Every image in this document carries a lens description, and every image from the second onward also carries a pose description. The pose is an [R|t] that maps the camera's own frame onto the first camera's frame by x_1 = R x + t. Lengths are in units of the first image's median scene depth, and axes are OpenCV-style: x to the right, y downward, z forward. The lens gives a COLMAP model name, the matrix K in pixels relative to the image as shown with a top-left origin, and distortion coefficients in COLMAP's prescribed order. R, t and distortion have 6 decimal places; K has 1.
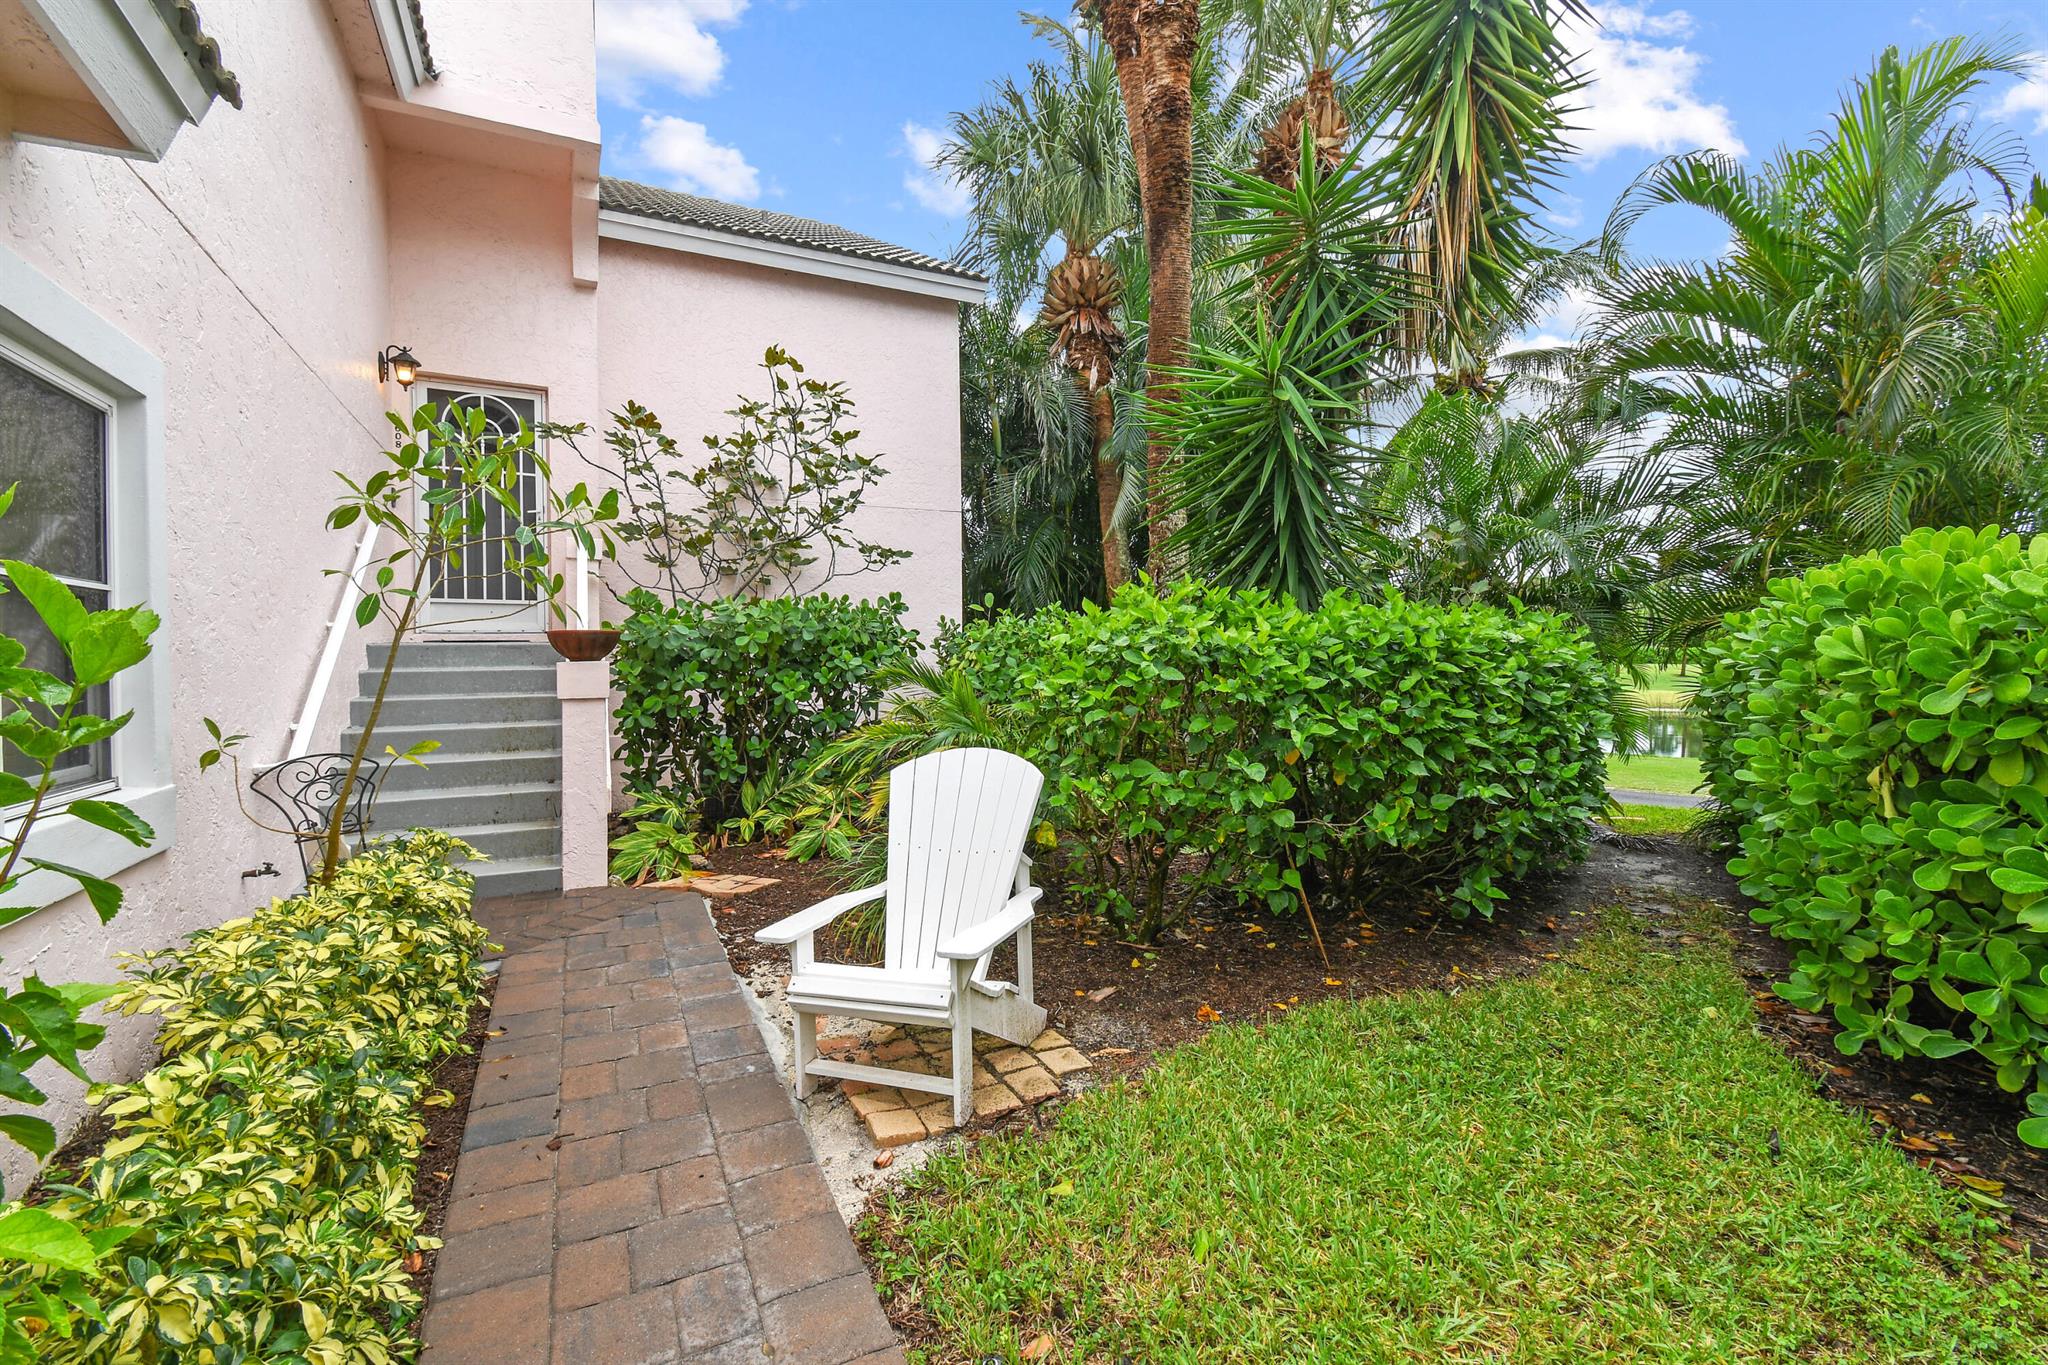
lens RADIAL K [[924.3, 0, 1025.2], [0, 924.3, 640.8], [0, 0, 1]] dist [0.050088, -0.033493]
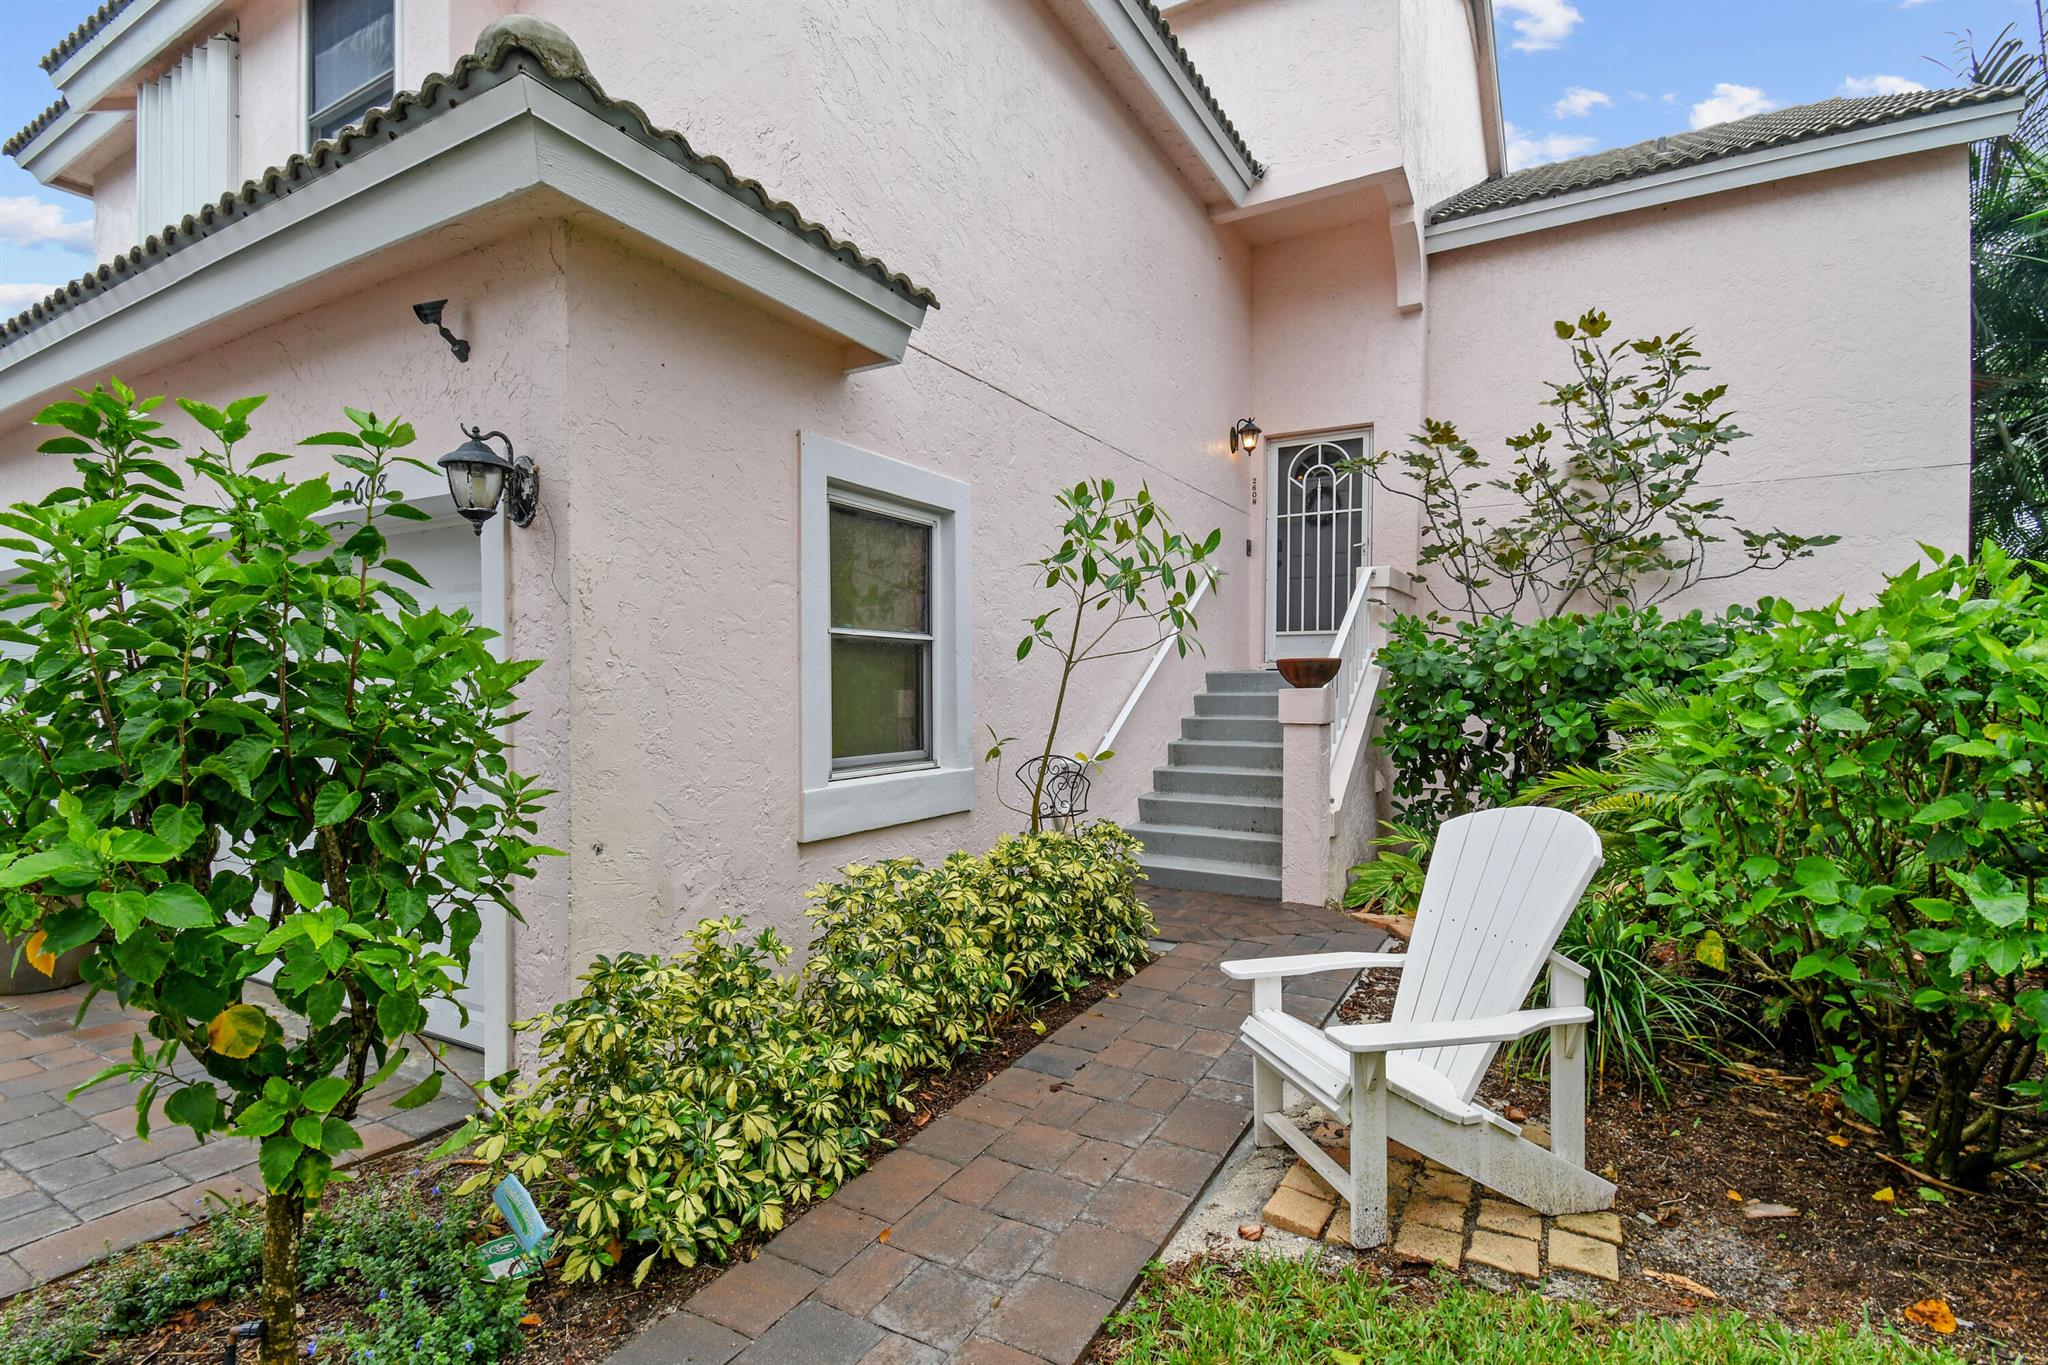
lens RADIAL K [[954.2, 0, 1024.0], [0, 954.2, 682.5], [0, 0, 1]] dist [0.020734, -0.018806]
pose [[0.547516, 0.004324, -0.836784, 0.200587], [0.010273, 0.999877, 0.011889, -0.000447], [0.836732, -0.015106, 0.547404, 0.117691]]
